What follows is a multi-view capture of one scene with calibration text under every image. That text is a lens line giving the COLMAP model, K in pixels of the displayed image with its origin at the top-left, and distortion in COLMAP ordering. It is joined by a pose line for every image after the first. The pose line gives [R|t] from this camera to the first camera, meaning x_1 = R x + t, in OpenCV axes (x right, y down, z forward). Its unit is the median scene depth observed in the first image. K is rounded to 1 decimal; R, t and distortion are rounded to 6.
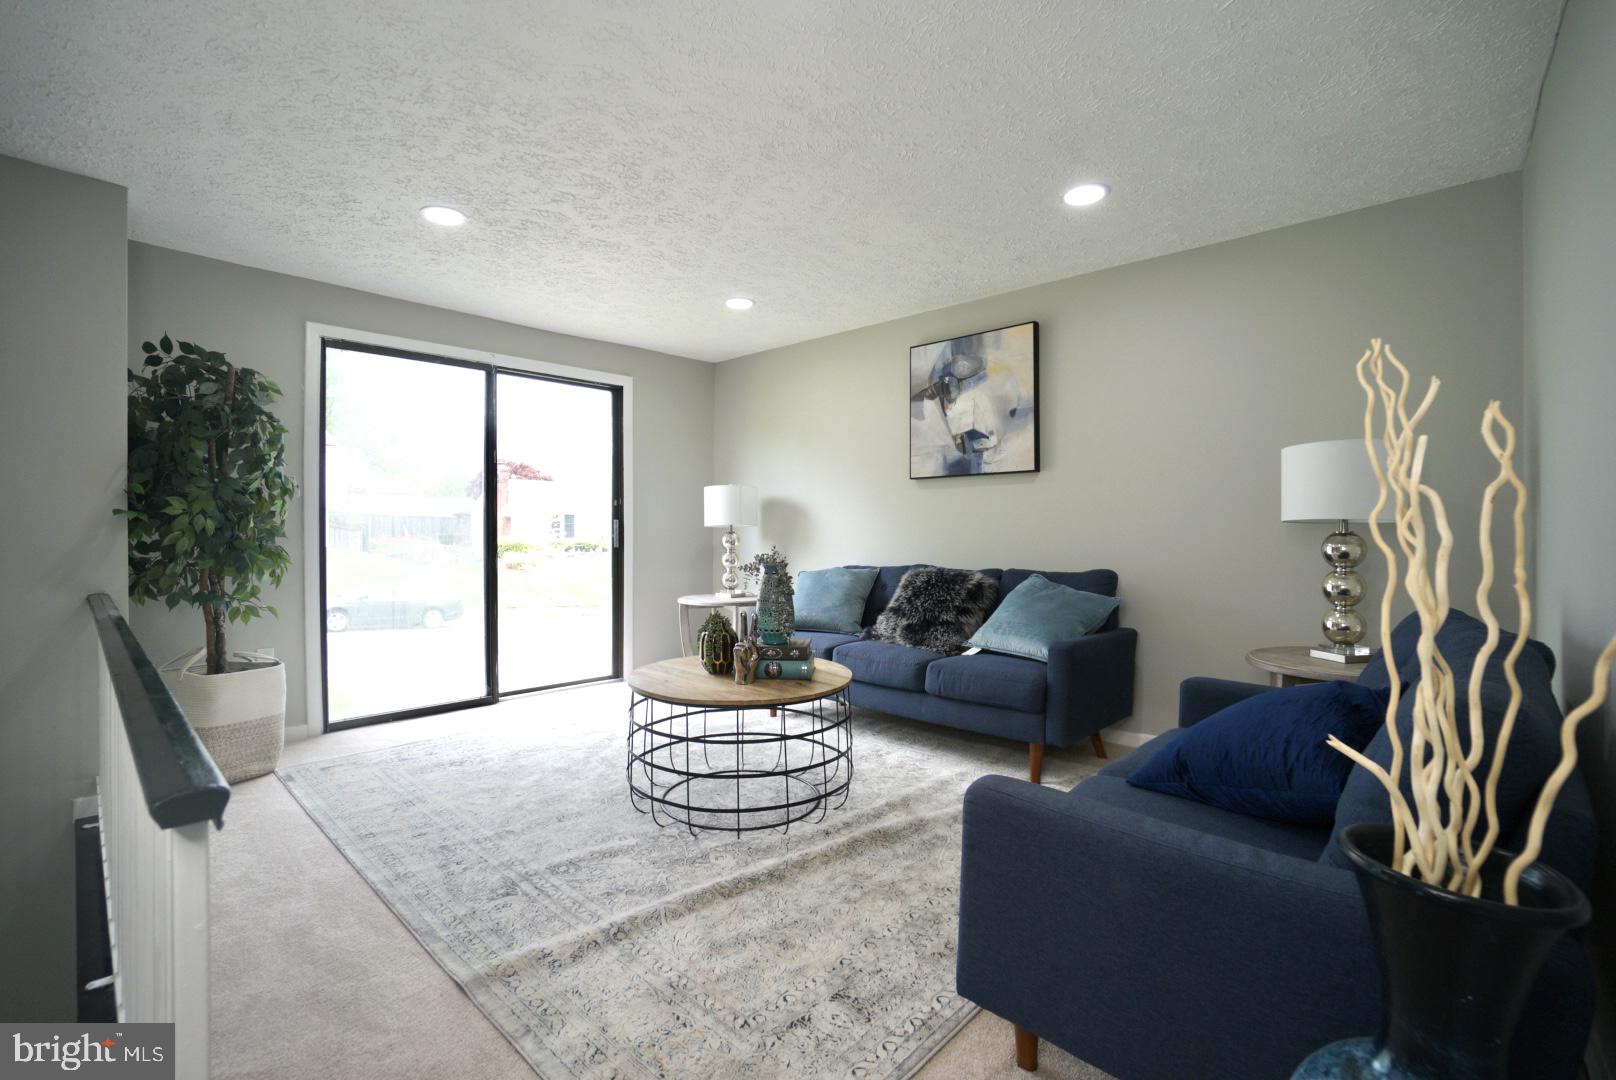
lens RADIAL K [[727.9, 0, 787.3], [0, 727.9, 535.4], [0, 0, 1]] dist [-0.066199, 0.025373]
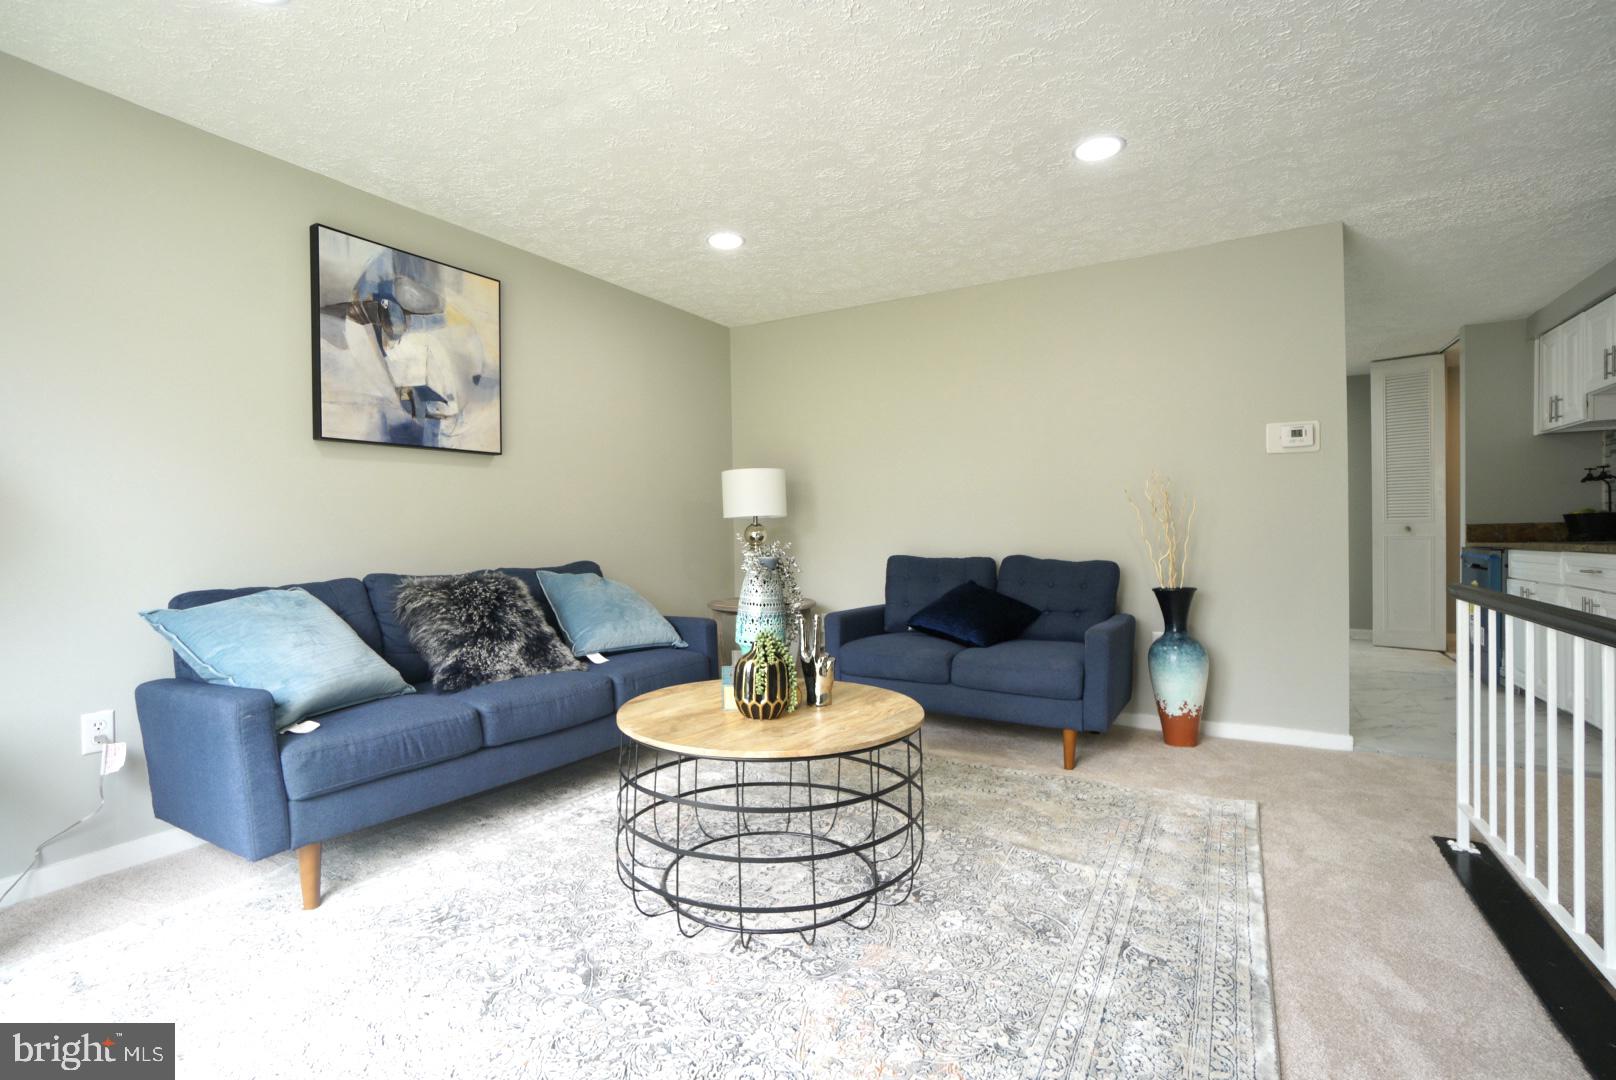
lens RADIAL K [[739.7, 0, 808.0], [0, 739.7, 540.0], [0, 0, 1]] dist [-0.061803, 0.027249]
pose [[-0.238668, -0.011655, 0.971031, -0.666759], [0.014762, 0.999769, 0.015629, 0.005982], [-0.970989, 0.018064, -0.238441, 0.952010]]
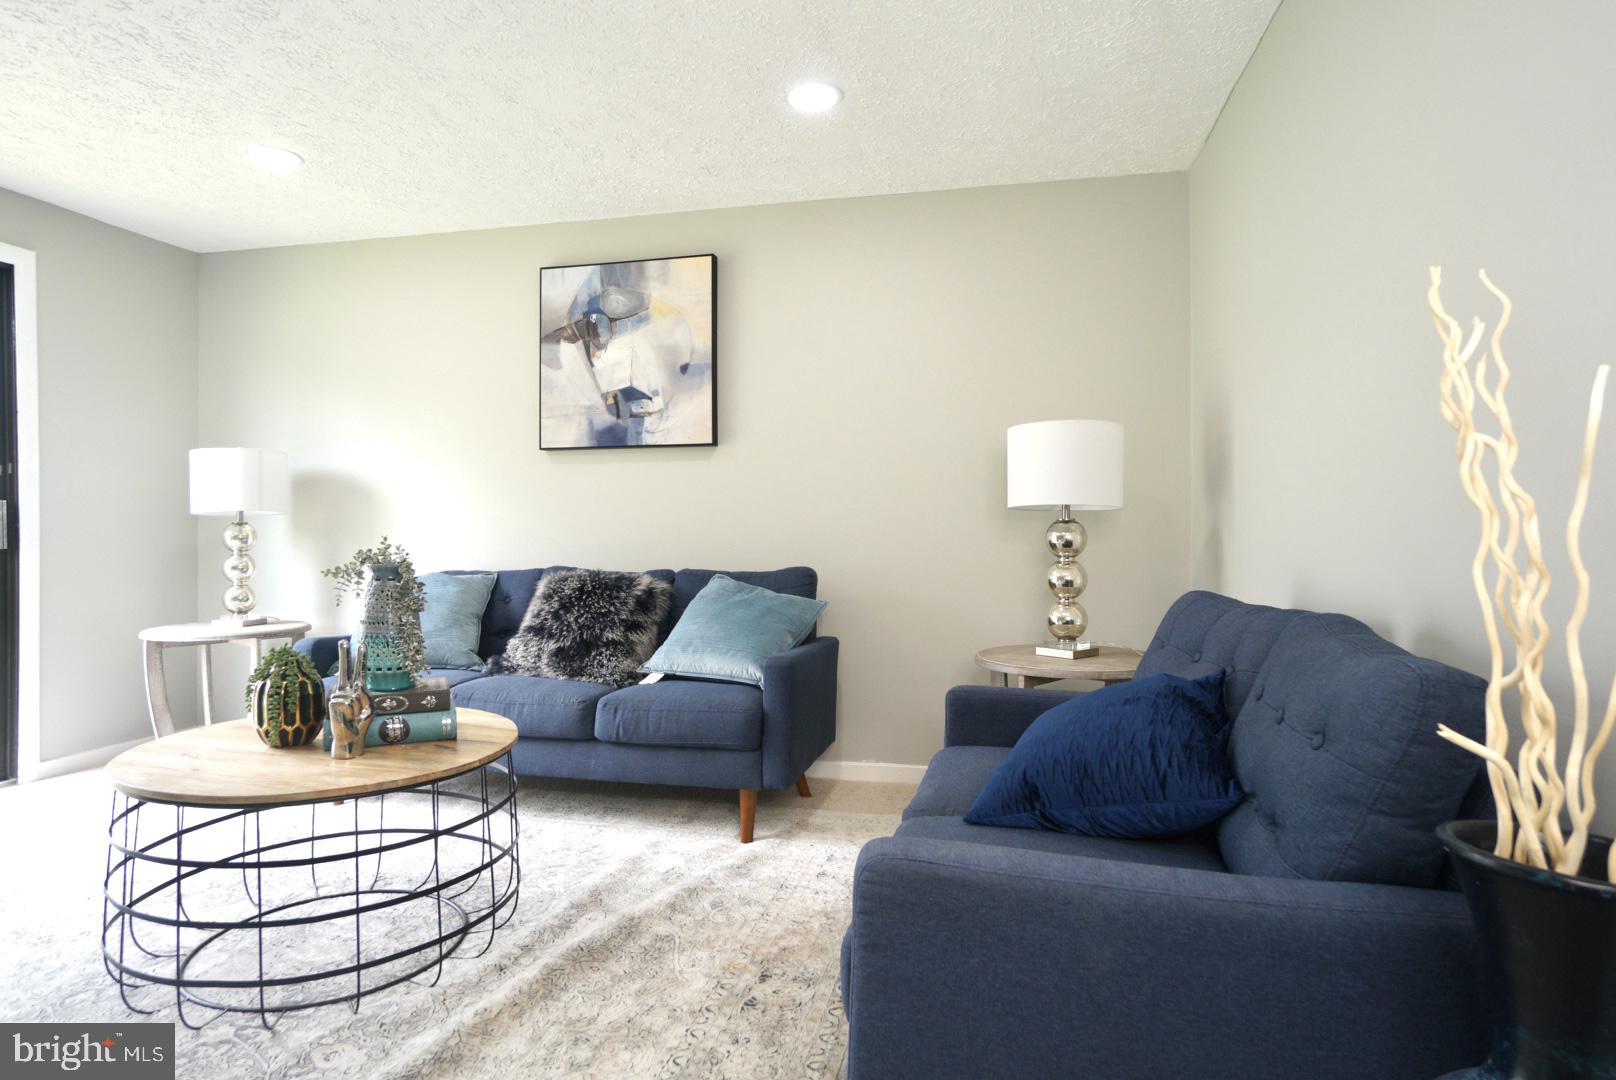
lens RADIAL K [[914.5, 0, 800.3], [0, 914.5, 539.9], [0, 0, 1]] dist [-0.034966, 0.031262]
pose [[0.856397, -0.003607, 0.516305, -0.100803], [0.002284, 0.999992, 0.003198, 0.013297], [-0.516312, -0.001560, 0.856399, 0.107114]]
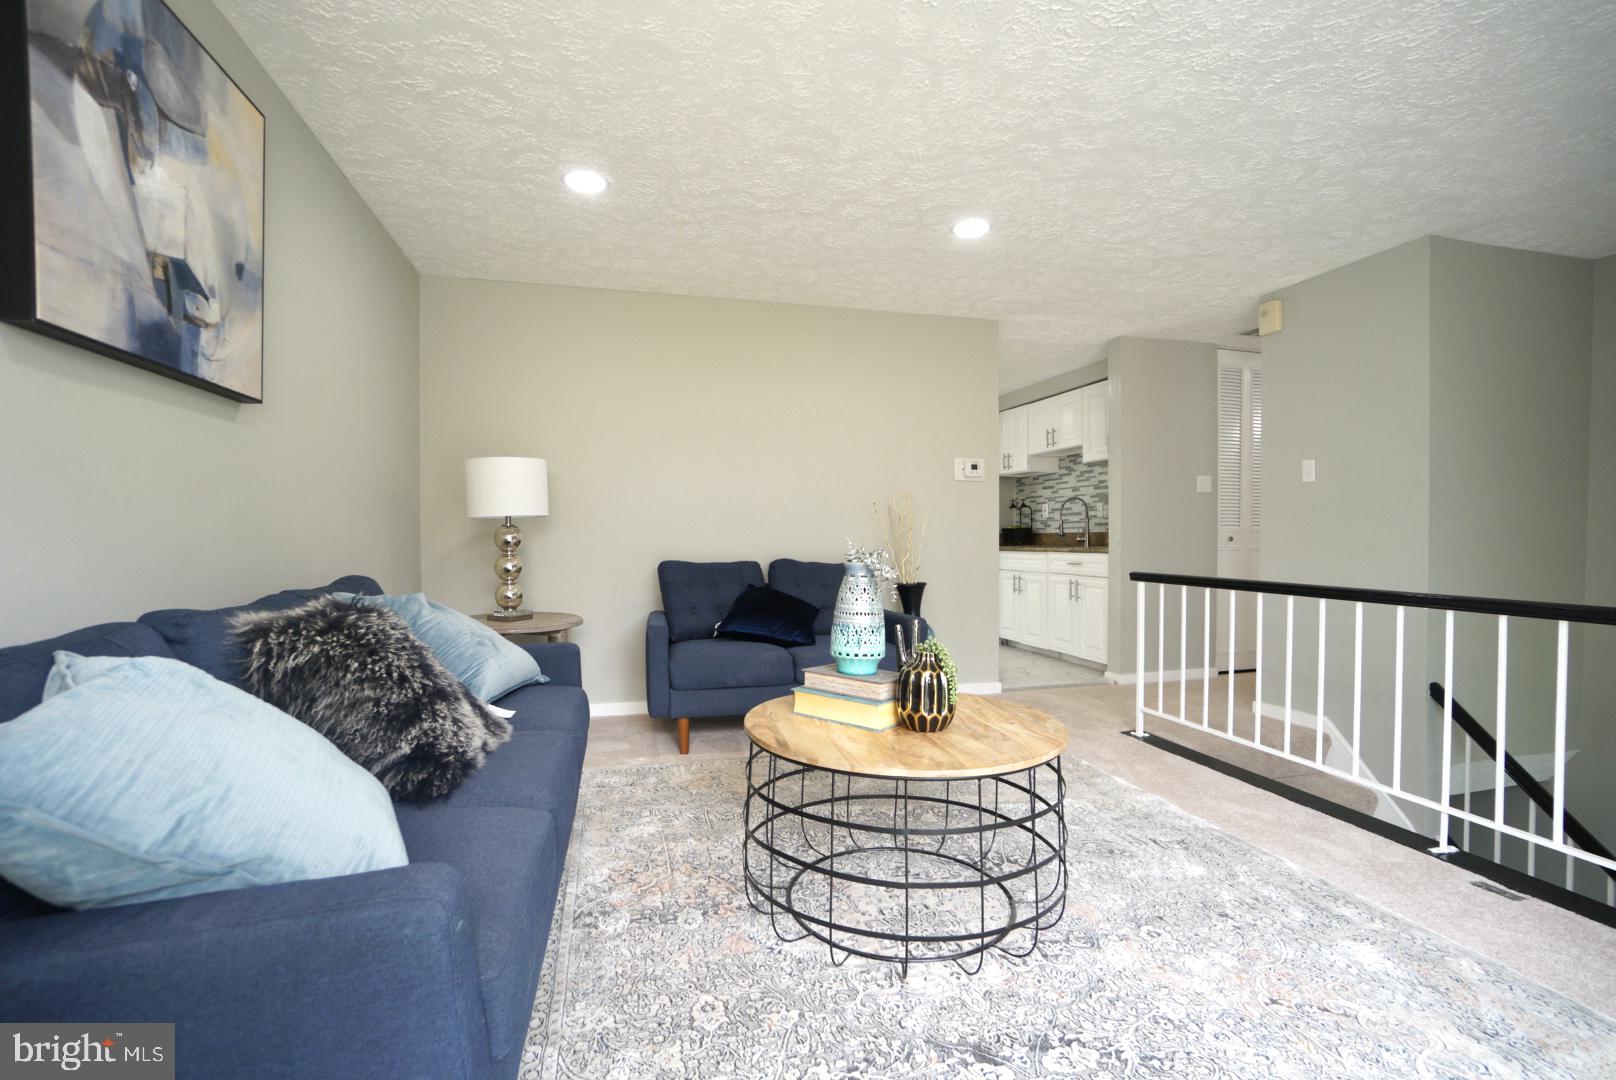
lens RADIAL K [[712.0, 0, 808.0], [0, 712.0, 540.0], [0, 0, 1]] dist [-0.066228, 0.023639]
pose [[-0.856944, -0.008702, 0.515336, -0.283029], [-0.001322, 0.999891, 0.014687, 0.002892], [-0.515408, 0.011904, -0.856862, 1.365177]]
